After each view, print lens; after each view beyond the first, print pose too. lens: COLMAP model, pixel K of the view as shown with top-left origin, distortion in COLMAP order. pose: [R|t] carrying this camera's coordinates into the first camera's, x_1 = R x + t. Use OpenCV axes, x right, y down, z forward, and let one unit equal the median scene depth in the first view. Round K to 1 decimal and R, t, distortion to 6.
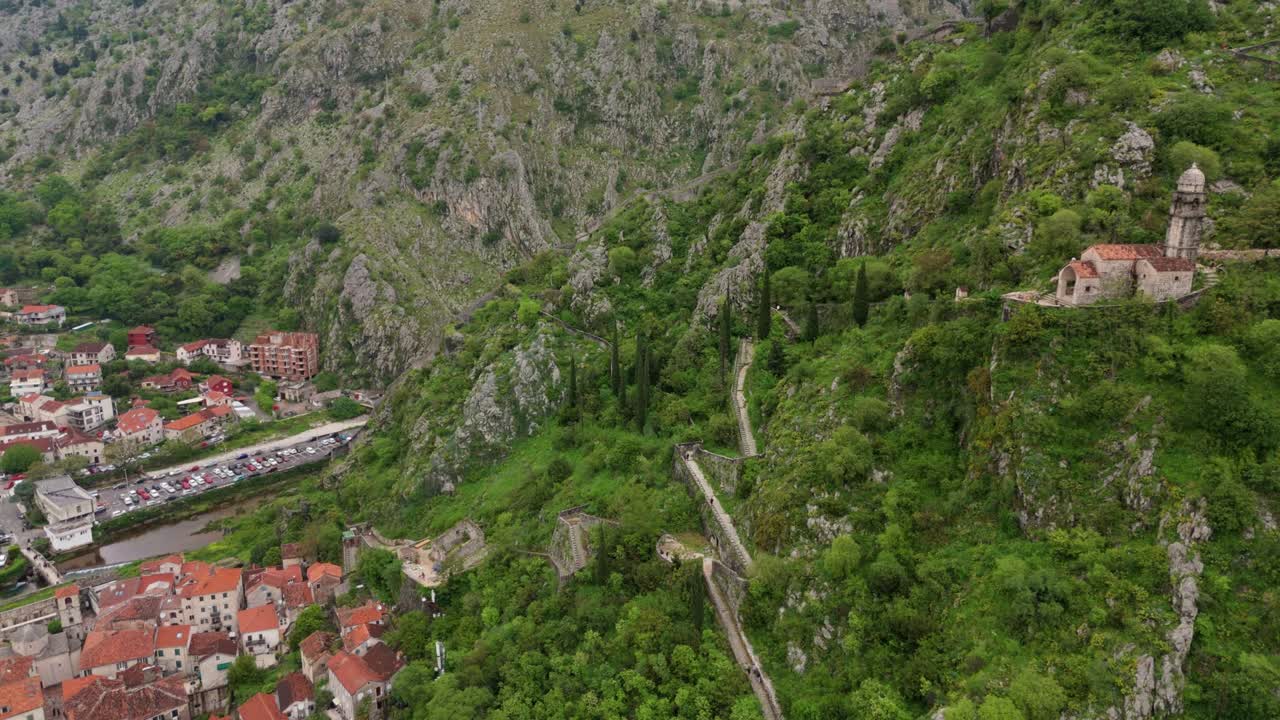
lens RADIAL K [[943.6, 0, 643.8], [0, 943.6, 370.7], [0, 0, 1]] dist [0.069673, -0.059569]
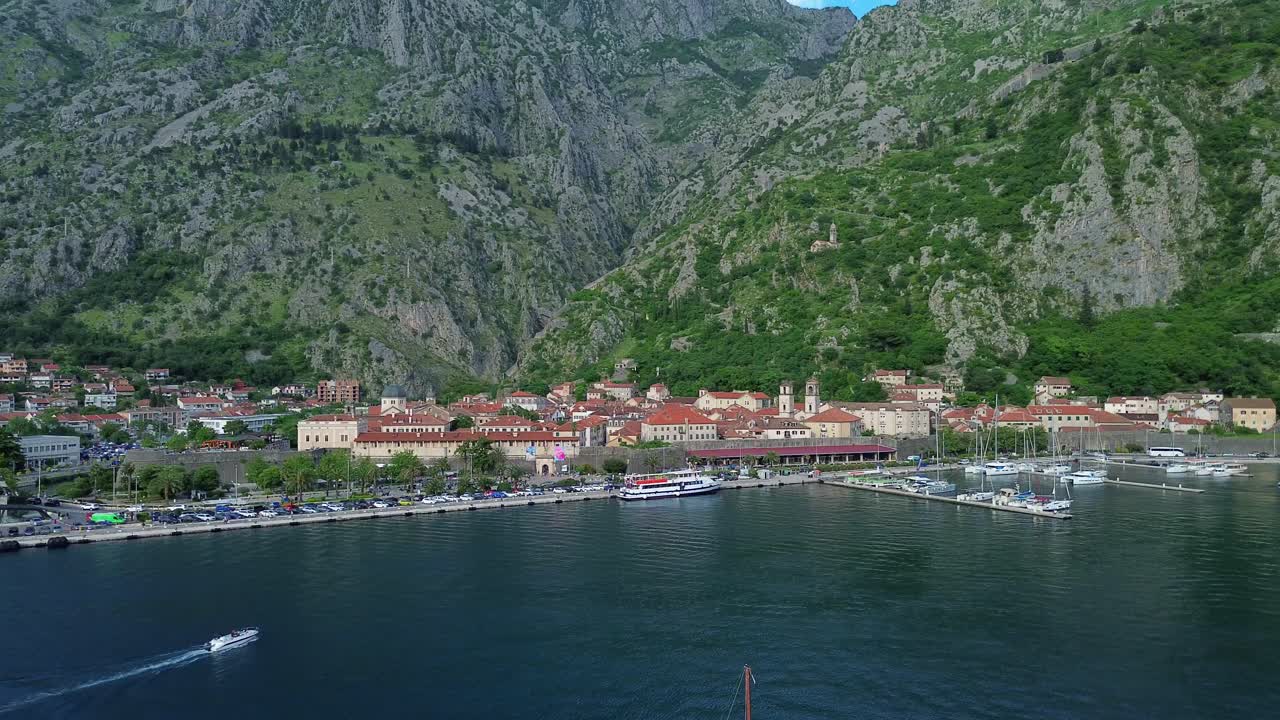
lens RADIAL K [[943.6, 0, 642.5], [0, 943.6, 359.5], [0, 0, 1]] dist [0.069673, -0.059569]
pose [[0.875746, -0.005463, 0.482740, -1.254493], [0.140657, 0.959442, -0.244310, 0.722883], [-0.461827, 0.281855, 0.840996, -1.144700]]
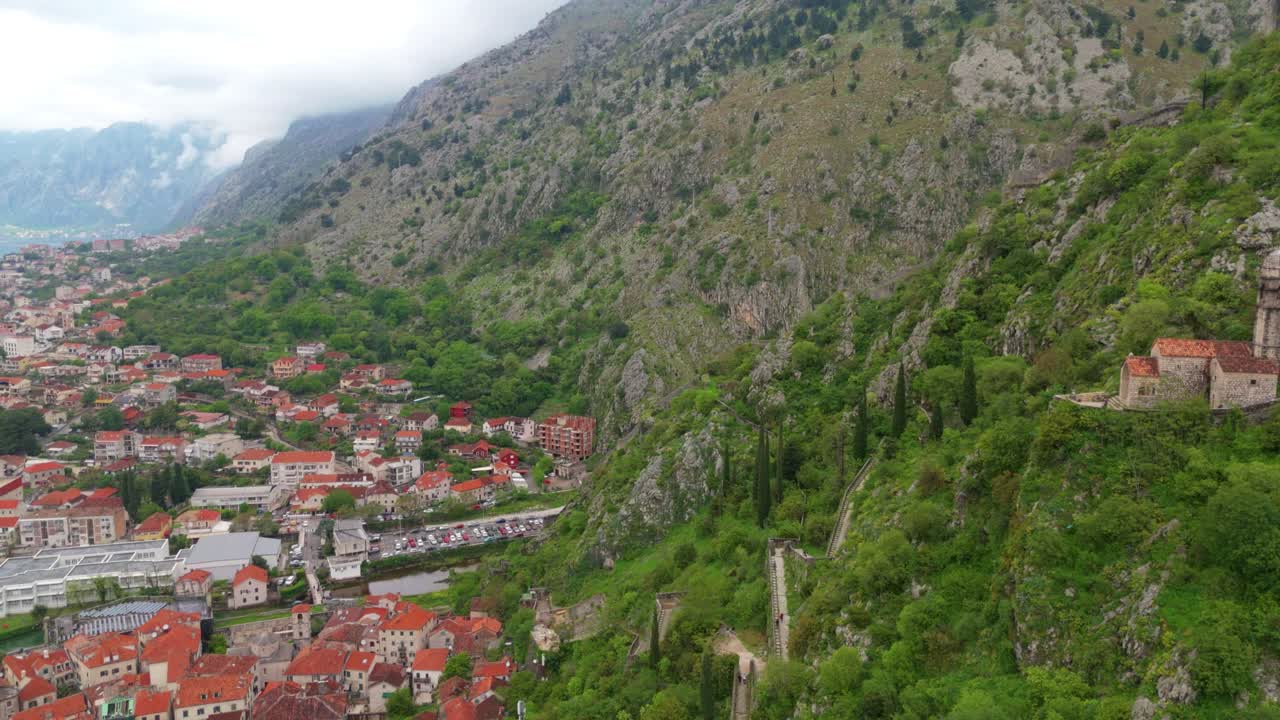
lens RADIAL K [[943.6, 0, 642.1], [0, 943.6, 369.3], [0, 0, 1]] dist [0.069673, -0.059569]
pose [[0.924259, 0.053543, -0.377994, 0.198593], [-0.097902, 0.990248, -0.099115, 0.012148], [0.369001, 0.128614, 0.920487, 0.033500]]
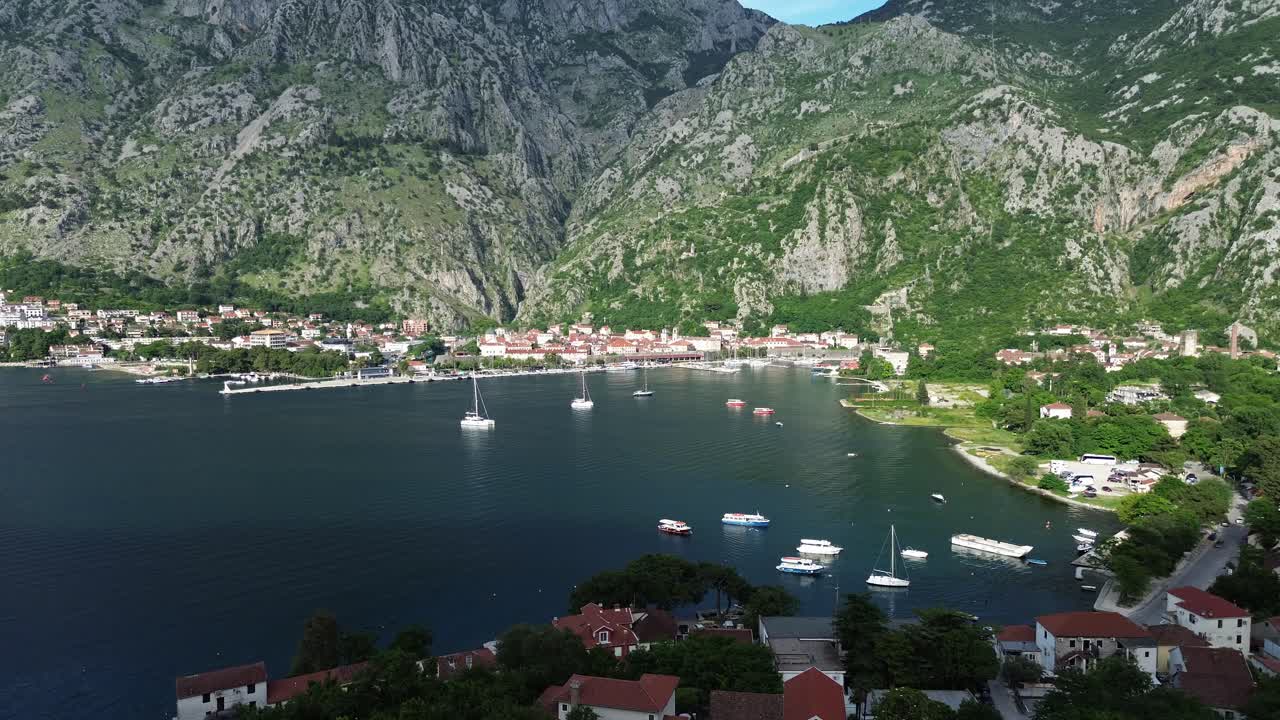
lens RADIAL K [[943.6, 0, 643.6], [0, 943.6, 372.8], [0, 0, 1]] dist [0.069673, -0.059569]
pose [[0.824159, -0.058711, 0.563307, -2.523148], [0.159534, 0.978404, -0.131436, 1.073545], [-0.543425, 0.198191, 0.815727, -2.968339]]
